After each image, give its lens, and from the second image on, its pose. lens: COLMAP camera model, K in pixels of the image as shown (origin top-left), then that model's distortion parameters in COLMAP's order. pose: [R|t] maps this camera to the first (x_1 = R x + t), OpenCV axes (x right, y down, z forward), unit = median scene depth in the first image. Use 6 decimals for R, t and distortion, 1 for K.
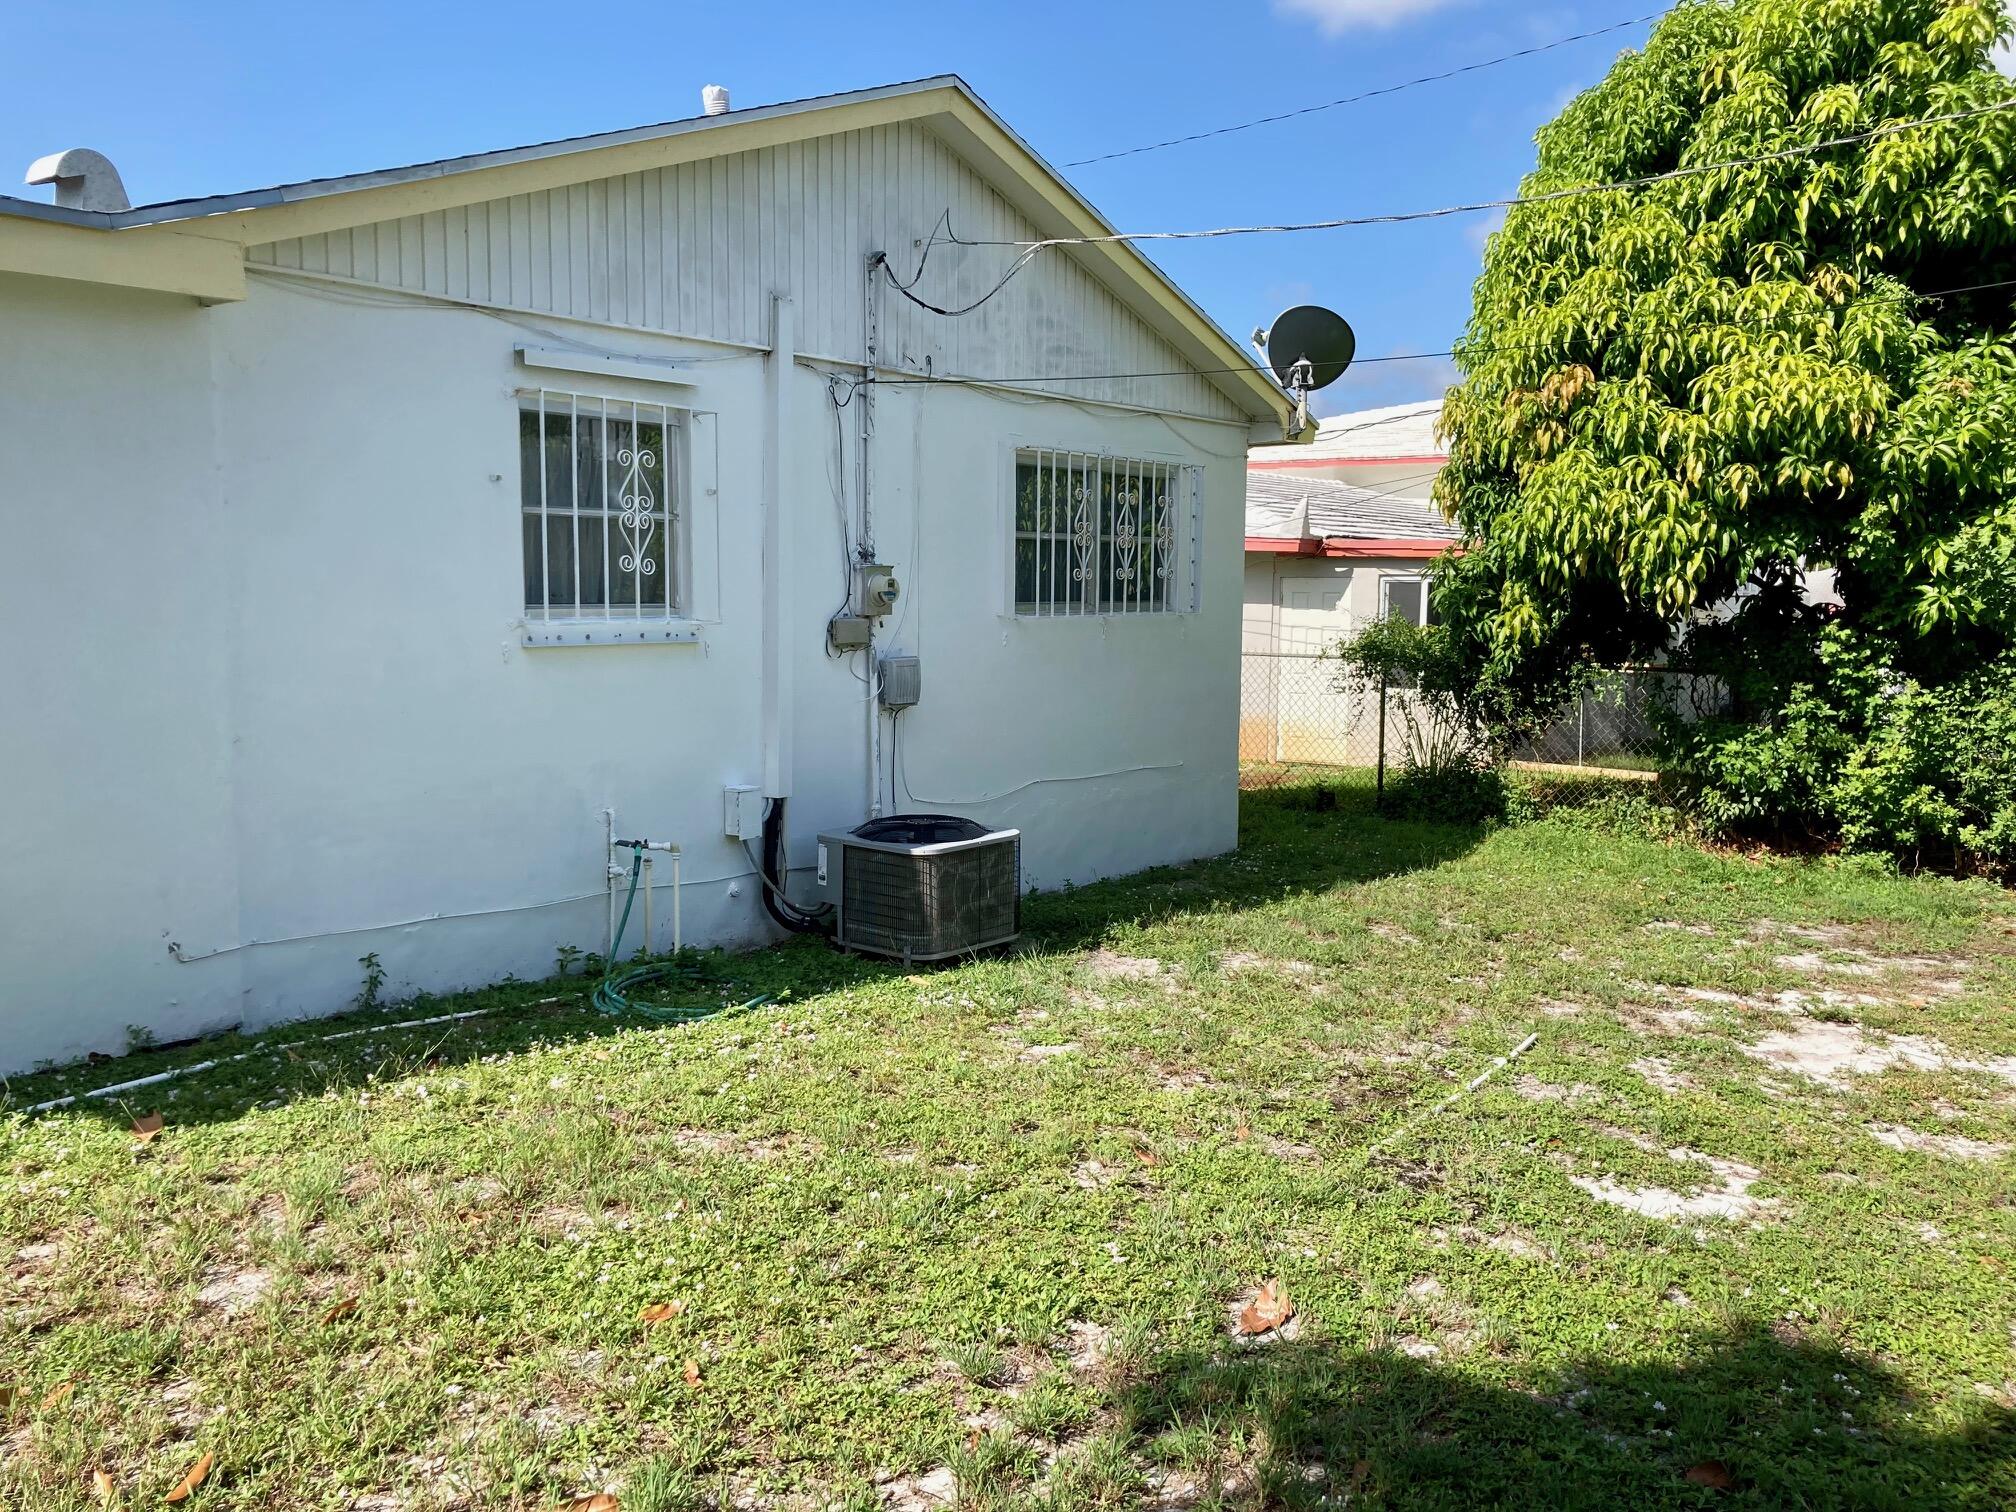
lens RADIAL K [[1686.9, 0, 939.8], [0, 1686.9, 766.7], [0, 0, 1]] dist [-0.015325, 0.045208]
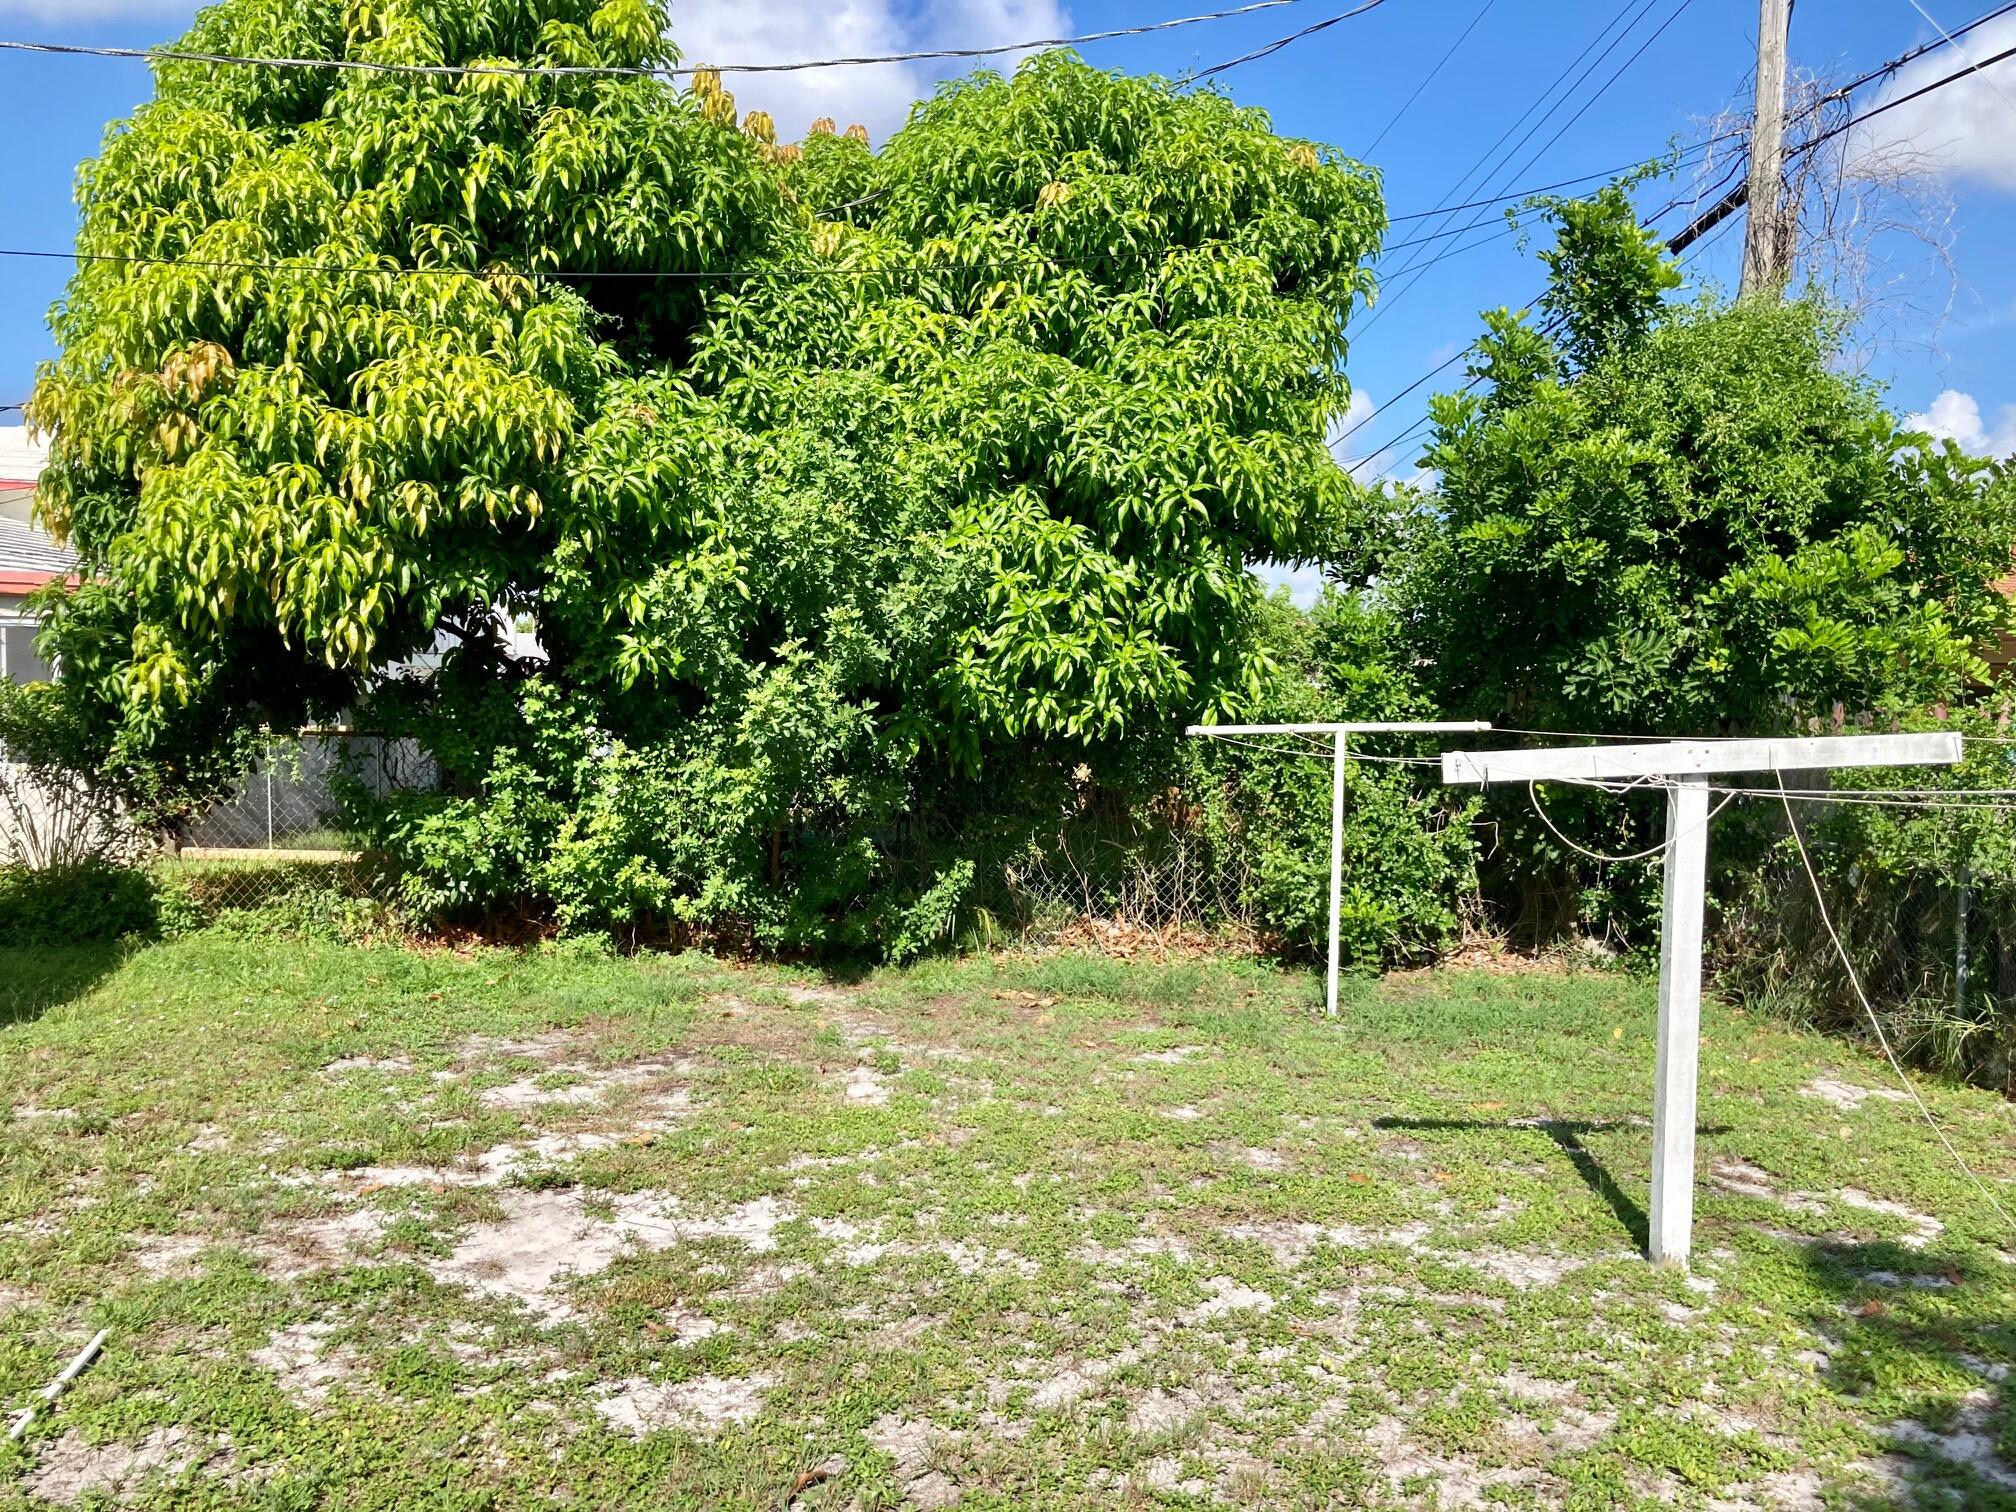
lens RADIAL K [[1676.0, 0, 1008.0], [0, 1676.0, 756.0], [0, 0, 1]] dist [0.060447, -0.077746]
pose [[0.731439, -0.031048, 0.681200, 0.117558], [0.060297, 0.997995, -0.019257, -0.013101], [-0.679236, 0.055160, 0.731844, 0.203218]]
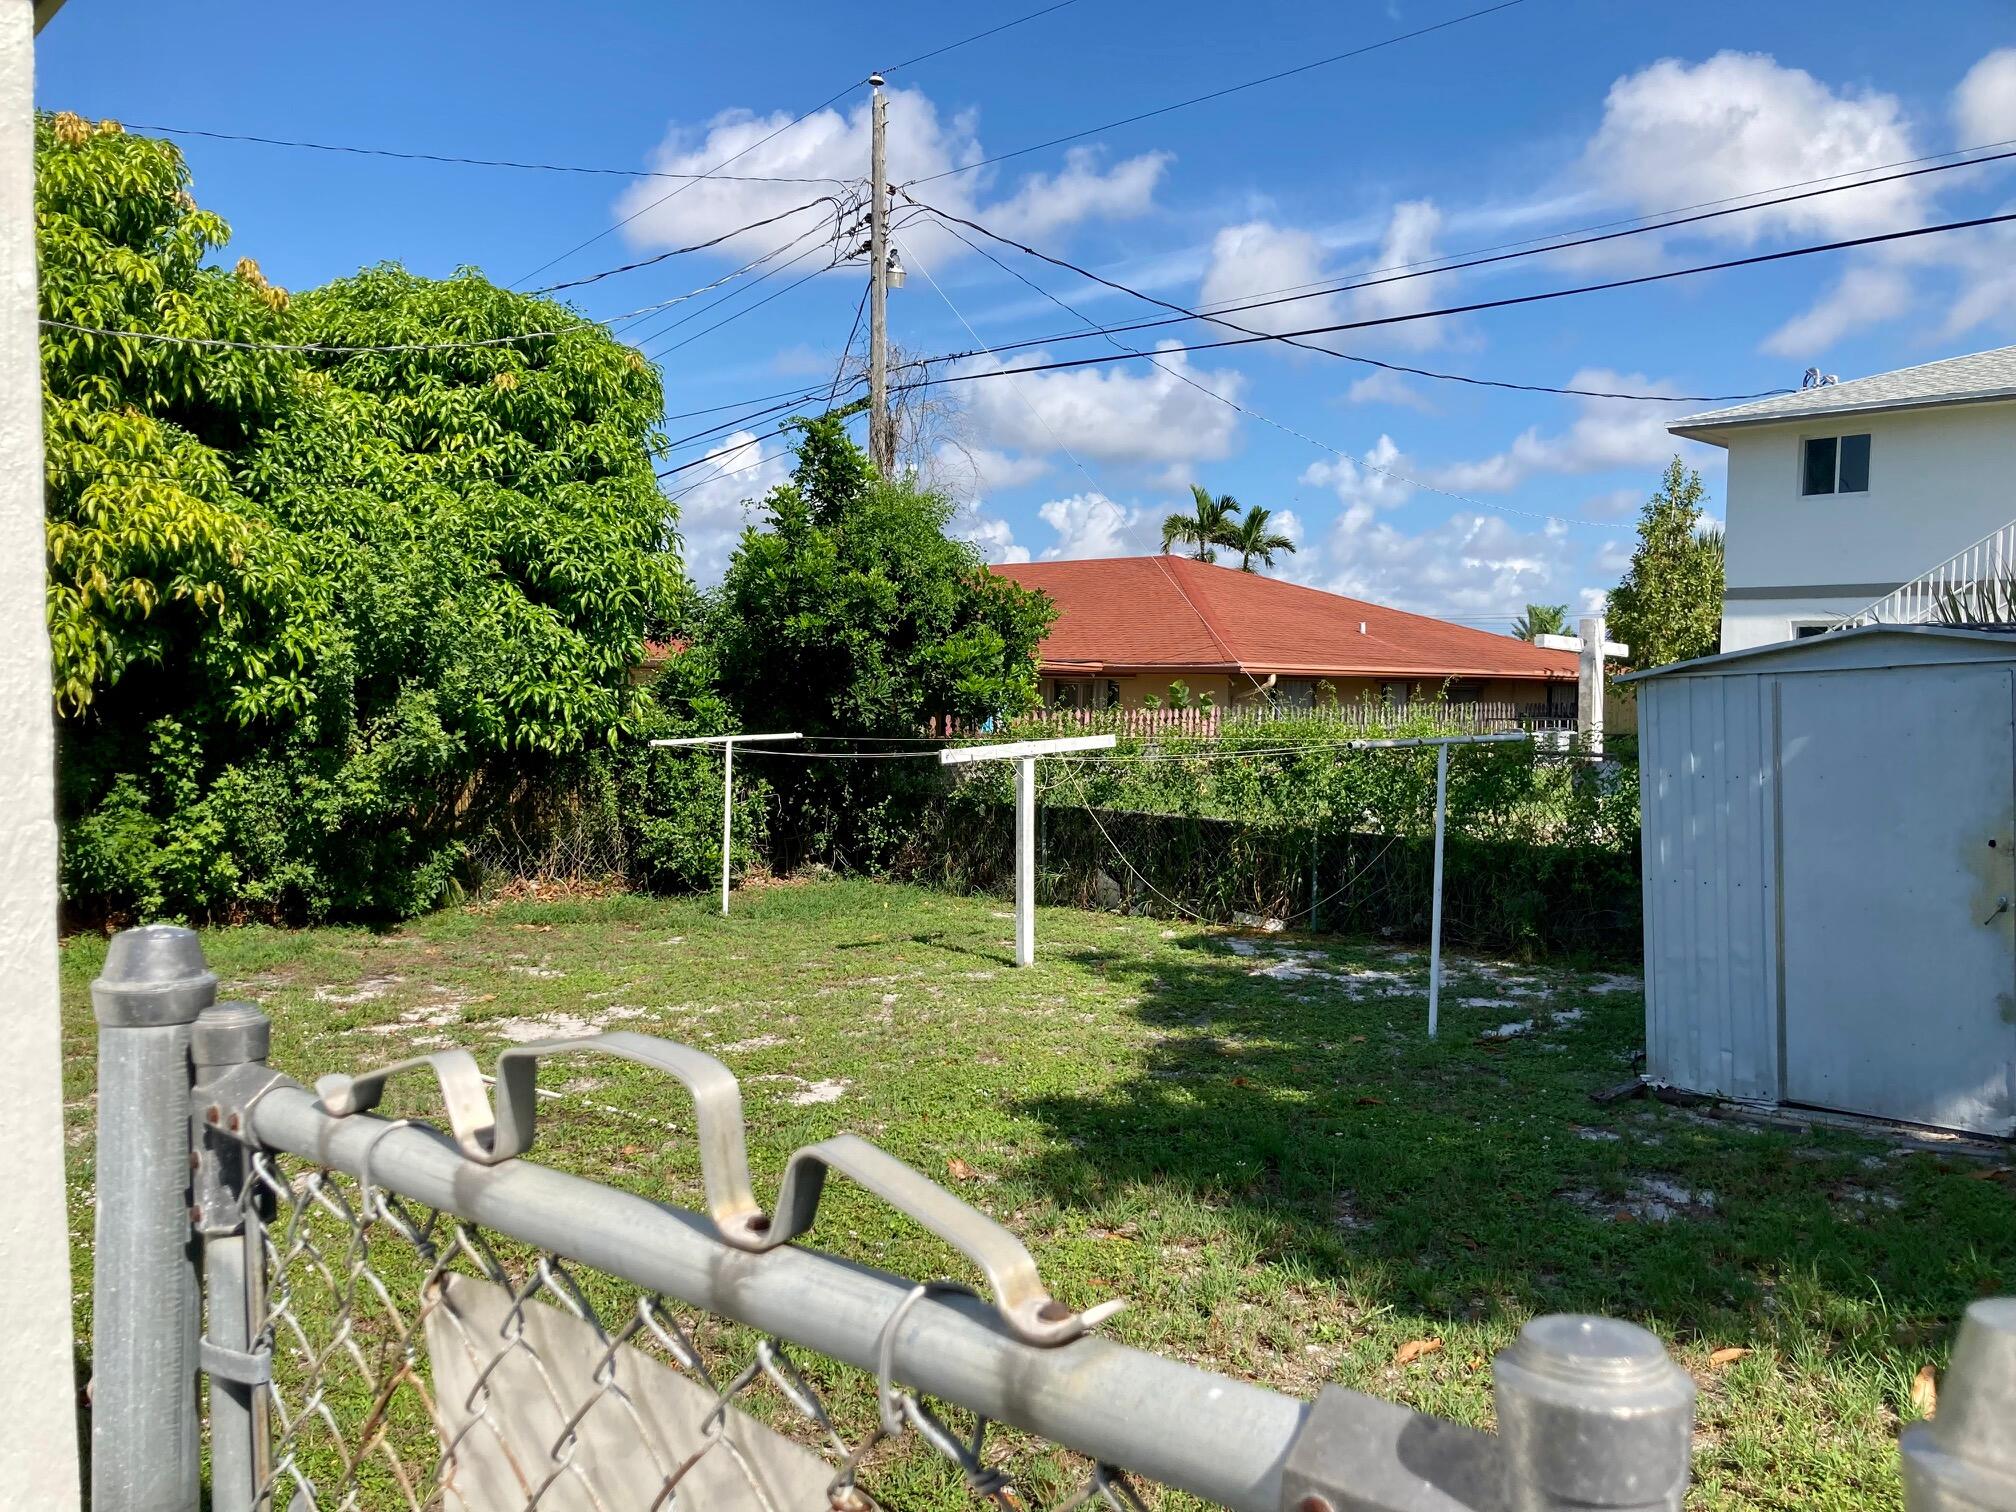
lens RADIAL K [[1676.0, 0, 1008.0], [0, 1676.0, 756.0], [0, 0, 1]] dist [0.060447, -0.077746]
pose [[0.148023, -0.048281, 0.987805, -0.515705], [0.097045, 0.994697, 0.034075, -0.043943], [-0.984211, 0.090817, 0.151923, 0.267961]]
